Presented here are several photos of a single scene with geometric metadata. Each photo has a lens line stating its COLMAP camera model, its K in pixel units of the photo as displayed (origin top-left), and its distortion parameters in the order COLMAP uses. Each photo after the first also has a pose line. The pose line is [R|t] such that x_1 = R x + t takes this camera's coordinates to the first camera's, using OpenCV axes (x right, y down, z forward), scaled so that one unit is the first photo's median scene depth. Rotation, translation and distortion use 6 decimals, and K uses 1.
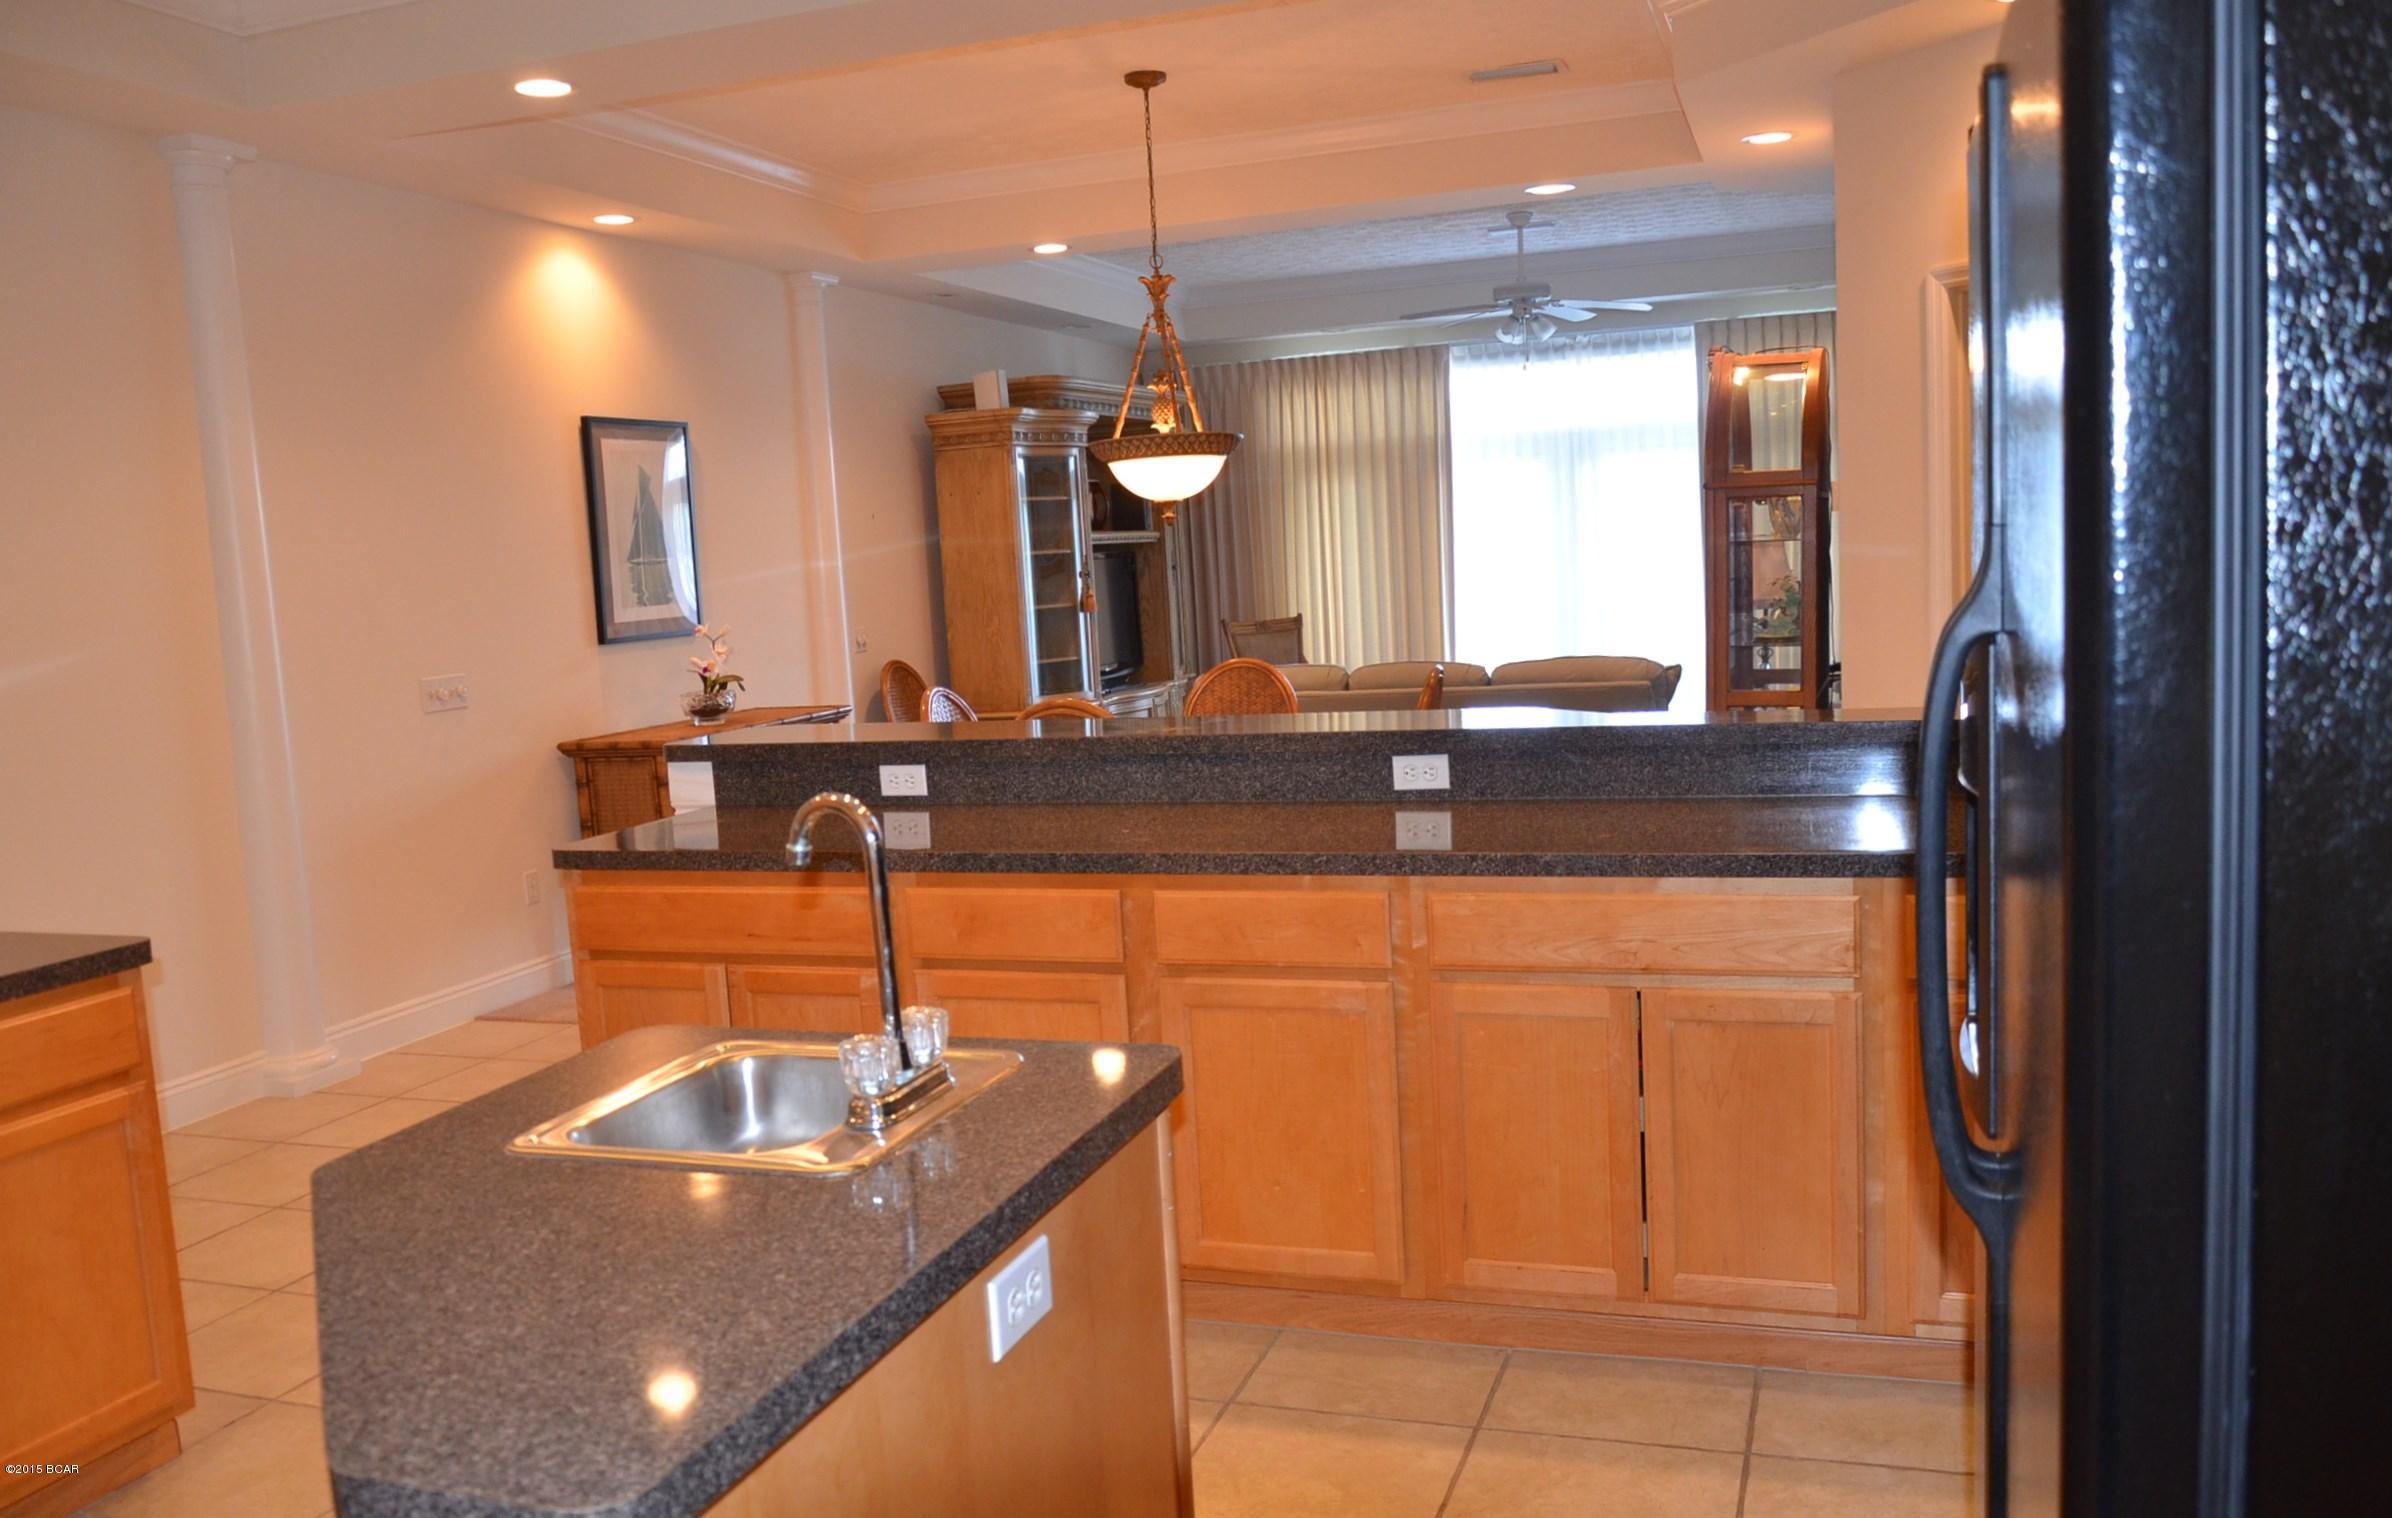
lens RADIAL K [[1907.5, 0, 1196.0], [0, 1907.5, 759.0], [0, 0, 1]] dist [-0.055819, -0.000405]
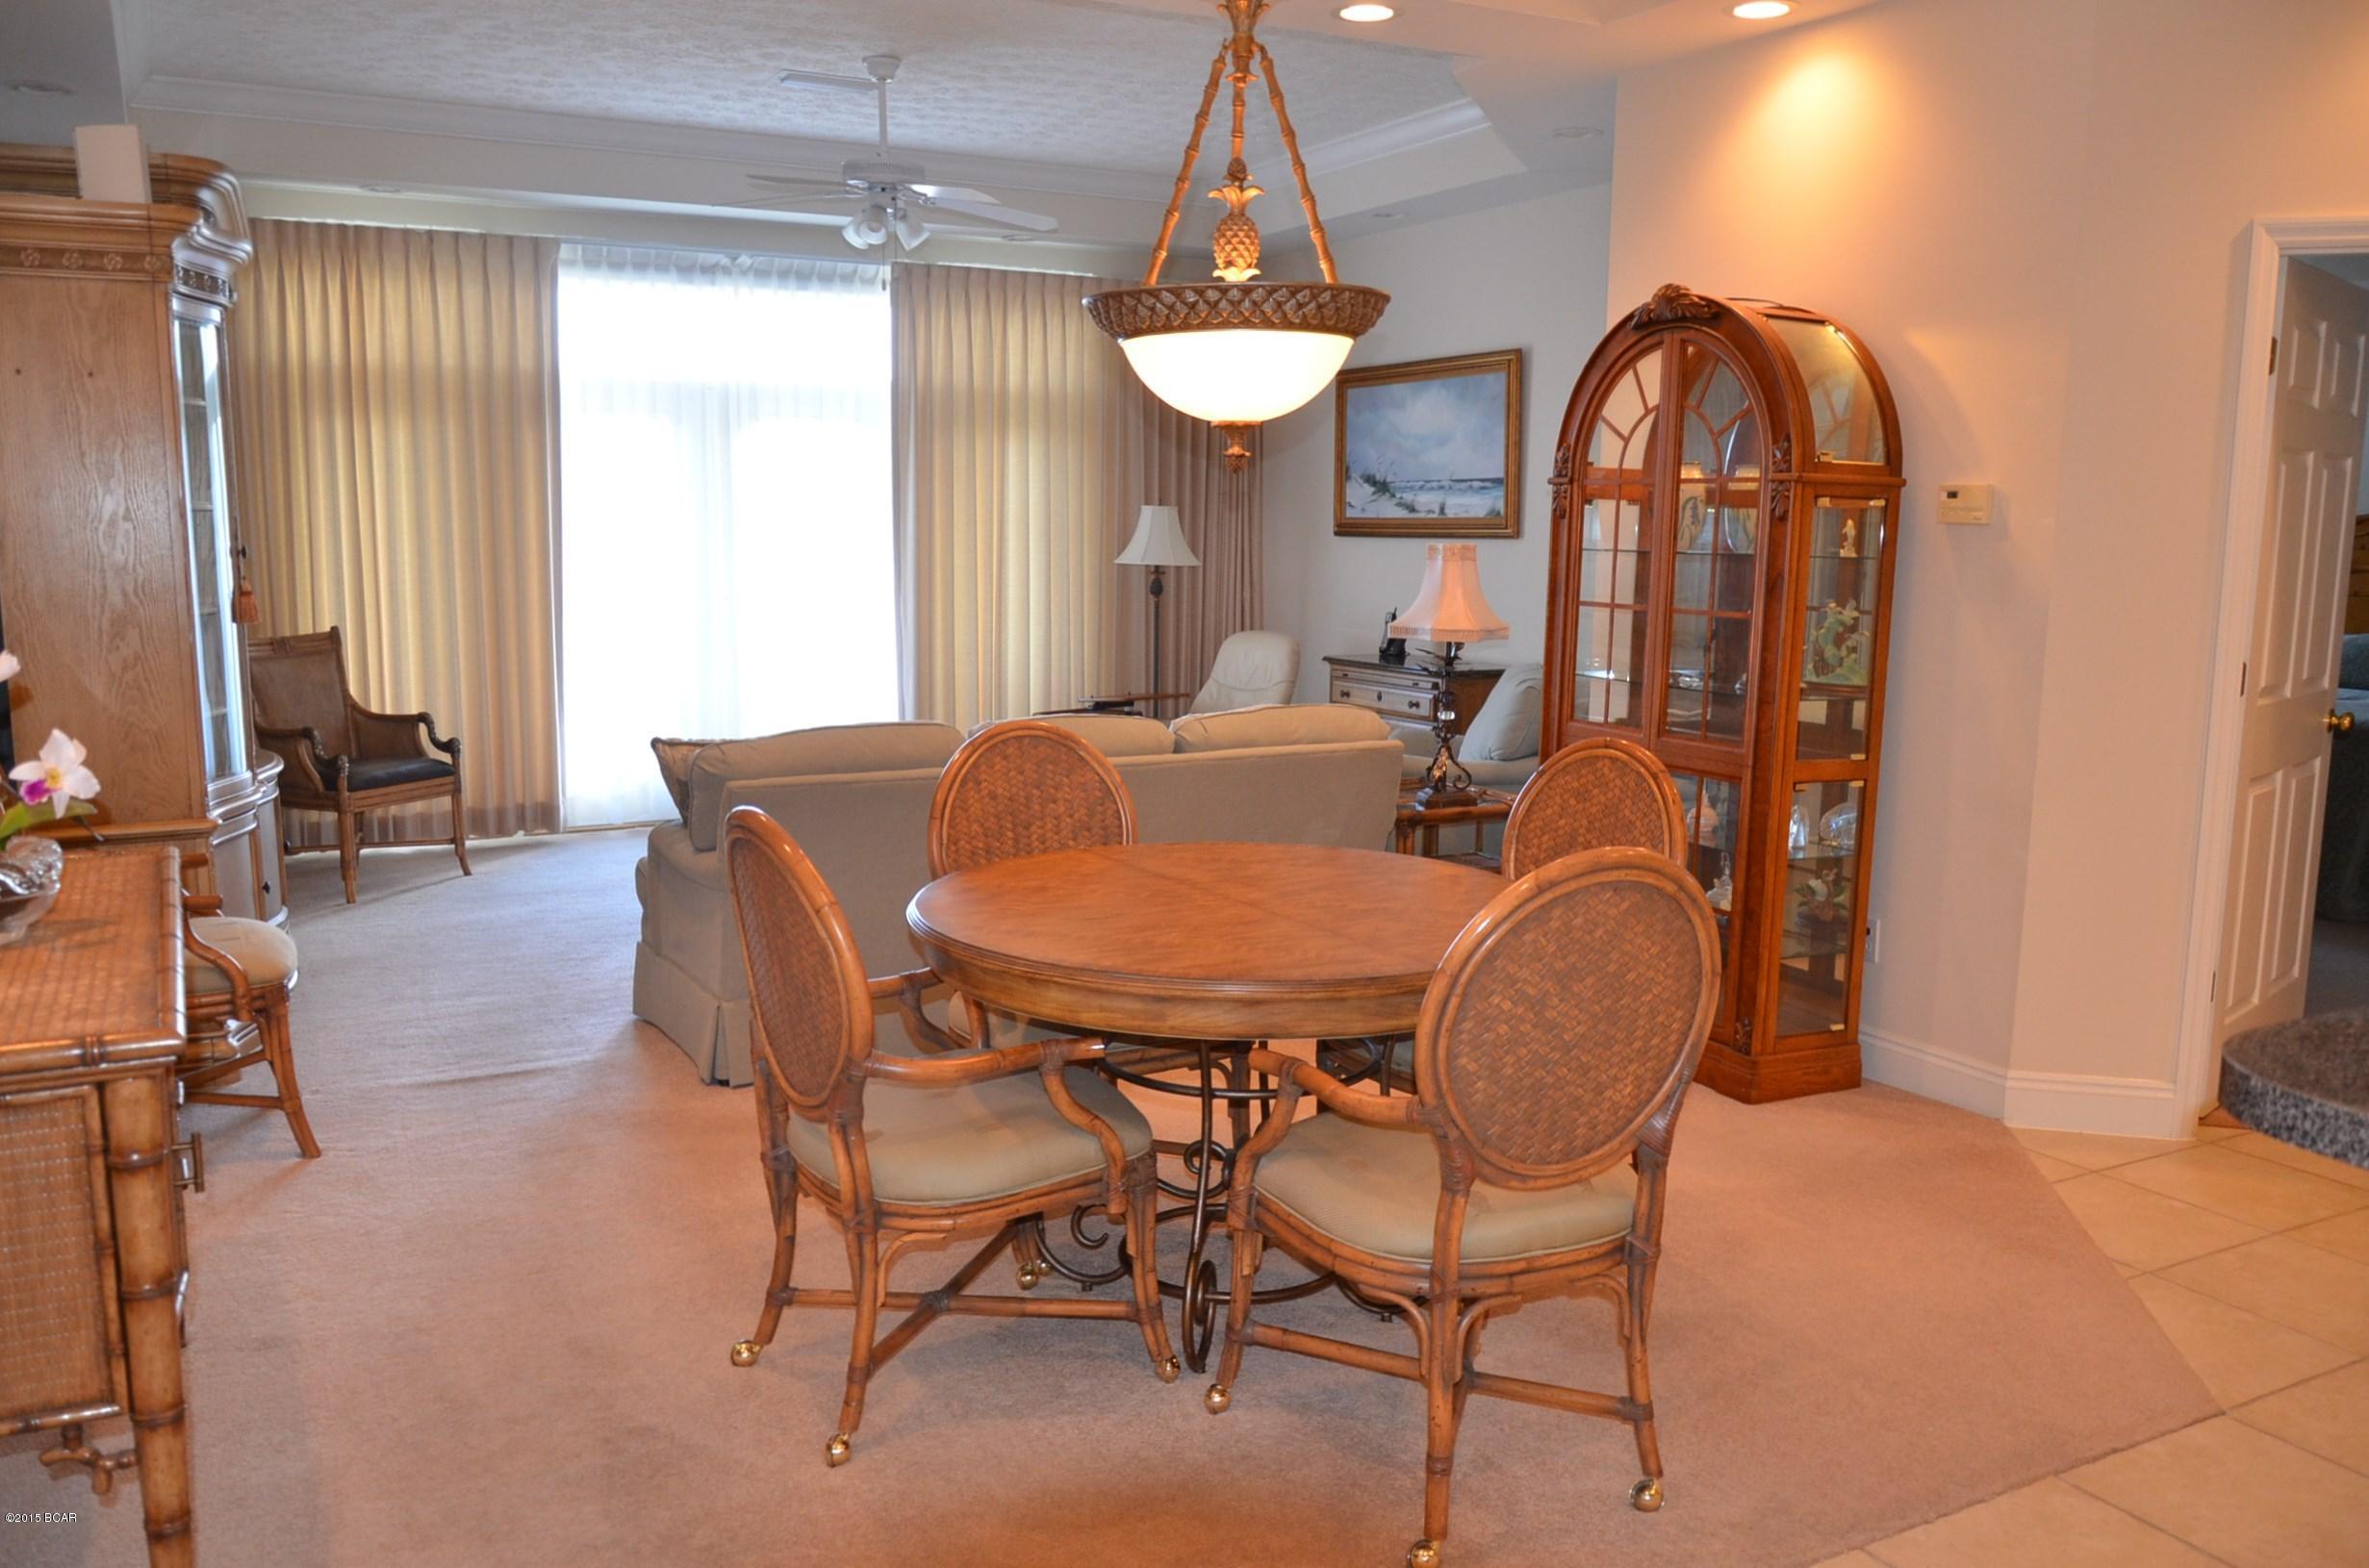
lens RADIAL K [[1891.8, 0, 1168.2], [0, 1891.8, 798.9], [0, 0, 1]] dist [-0.011298, -0.007956]
pose [[0.674995, -0.047826, 0.736271, -0.278448], [0.037185, 0.998834, 0.030791, -0.034594], [-0.736885, 0.006595, 0.675986, 0.455718]]
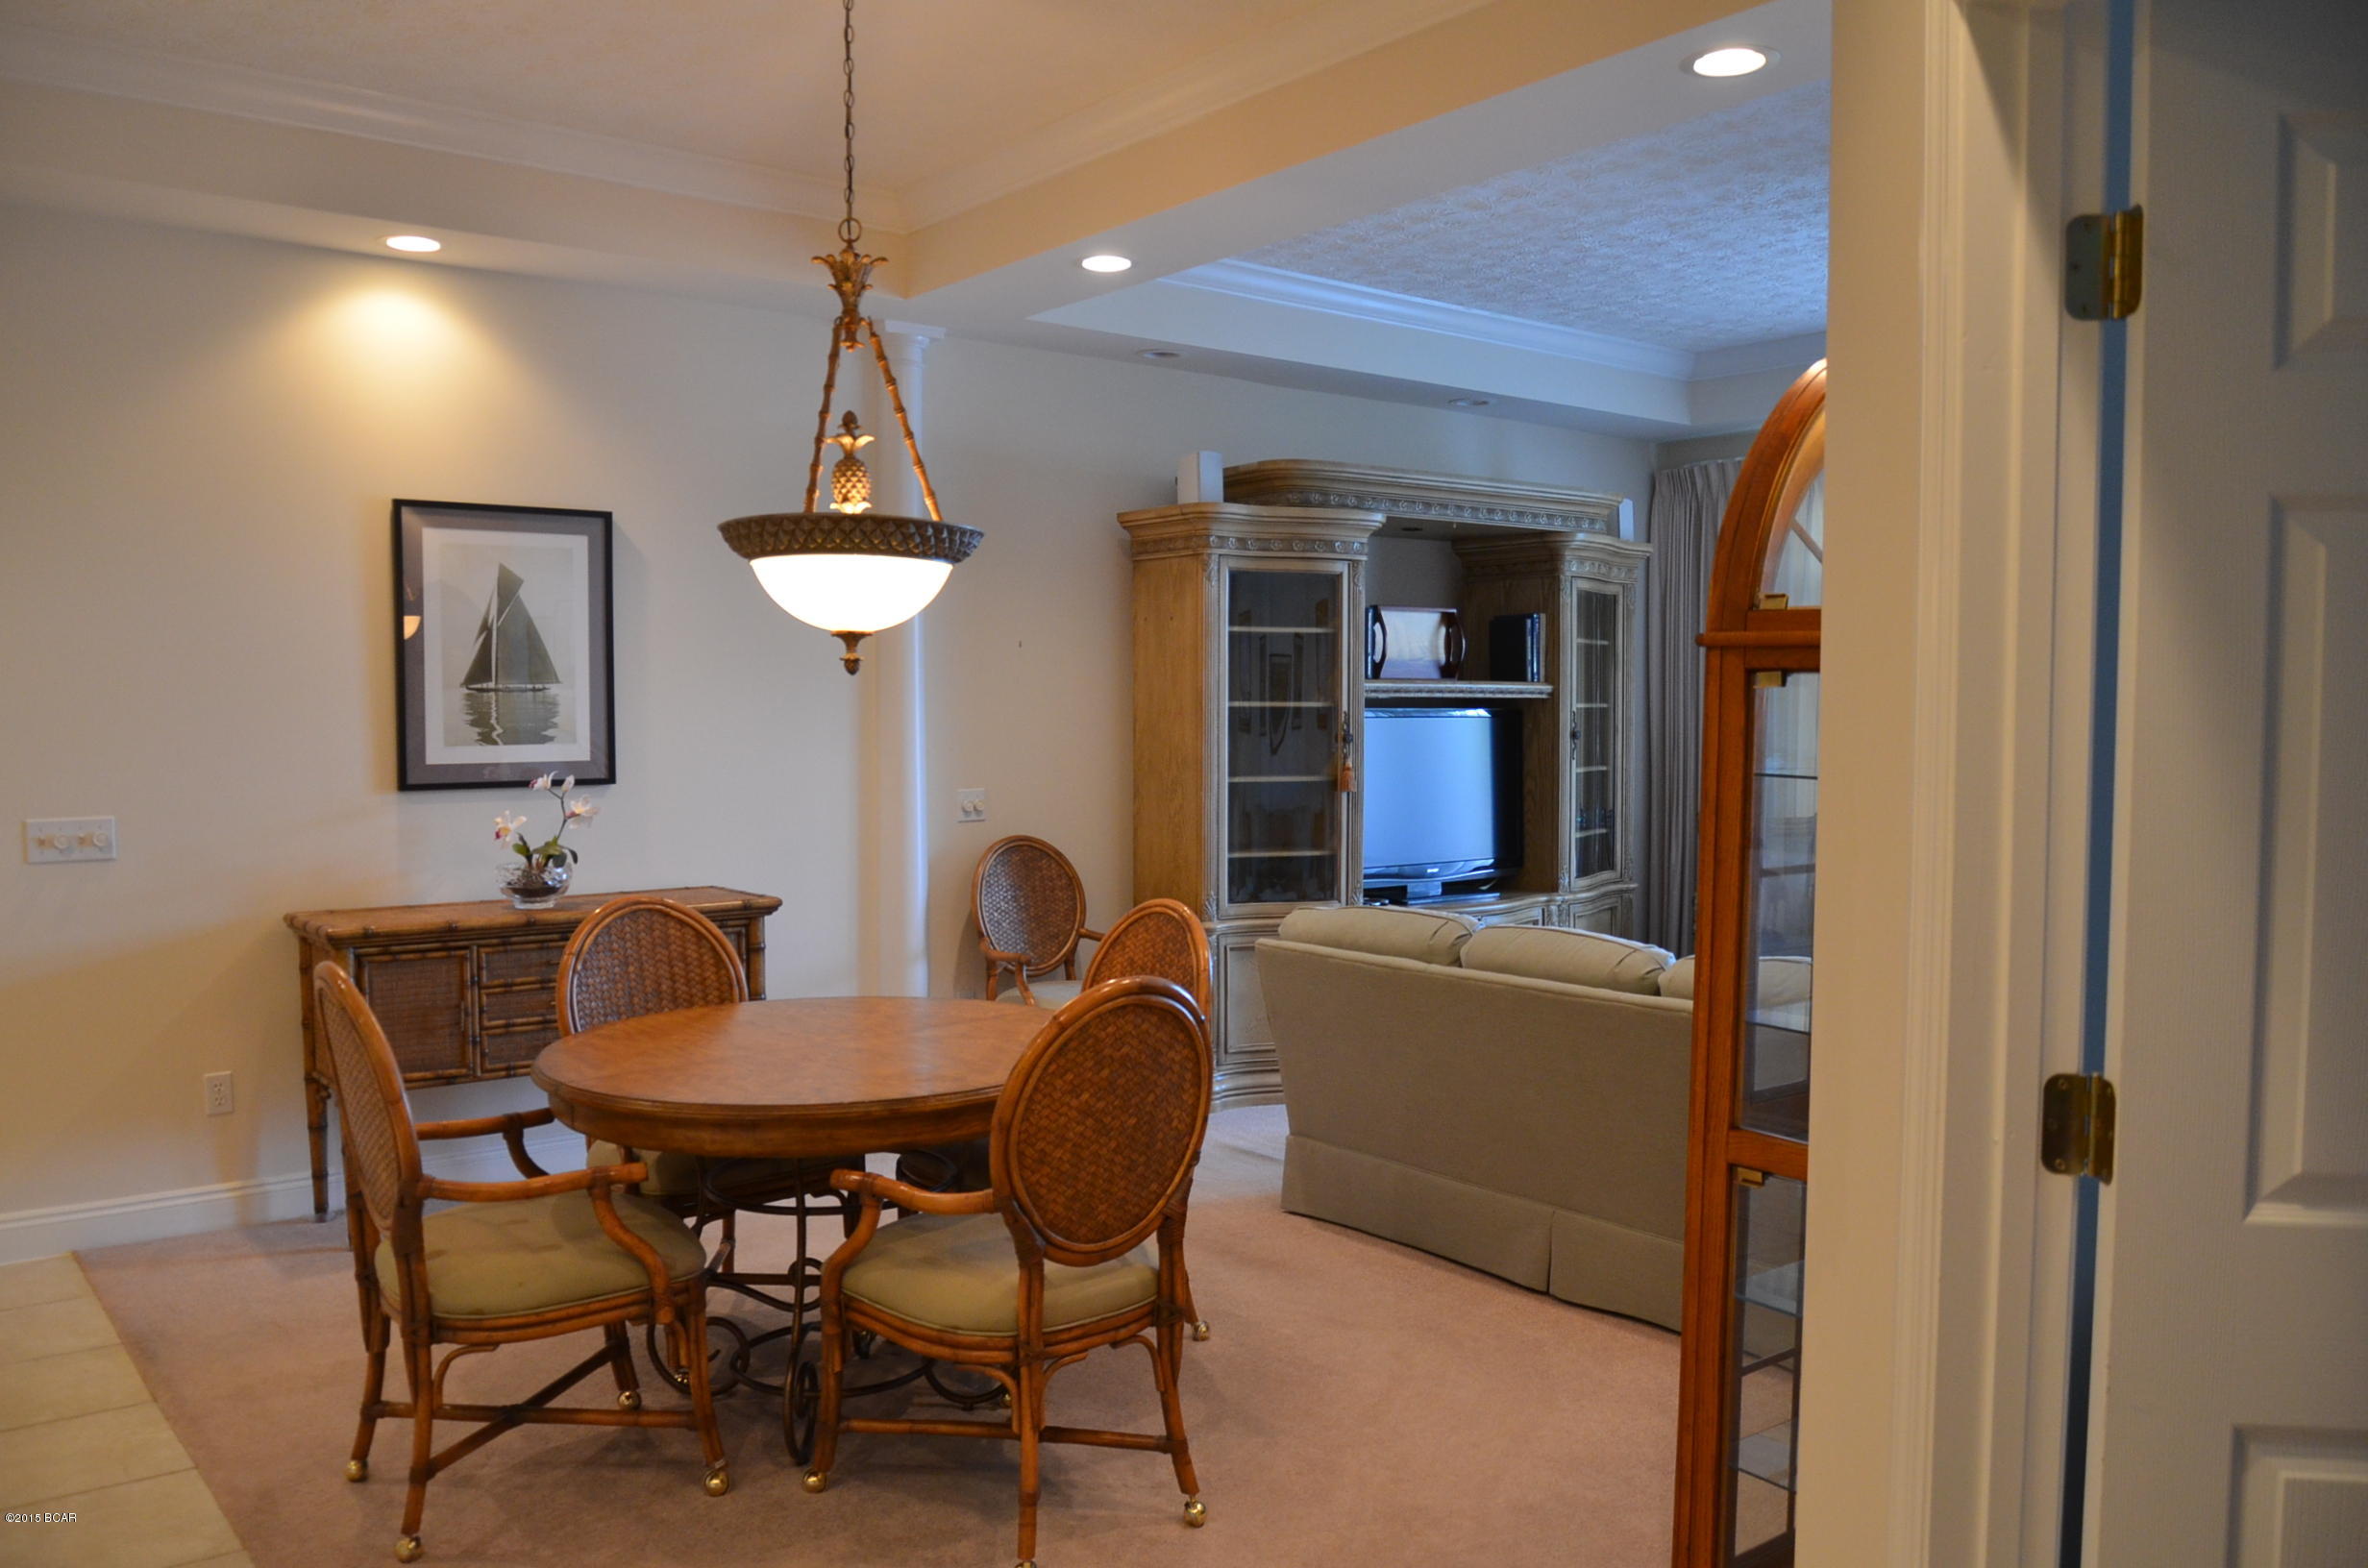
lens RADIAL K [[1838.9, 0, 1174.4], [0, 1838.9, 794.6], [0, 0, 1]] dist [-0.039903, 0.001921]
pose [[0.848074, 0.082919, -0.523350, 0.251896], [-0.106417, 0.994210, -0.014924, -0.059282], [0.519083, 0.068349, 0.851987, 0.384589]]
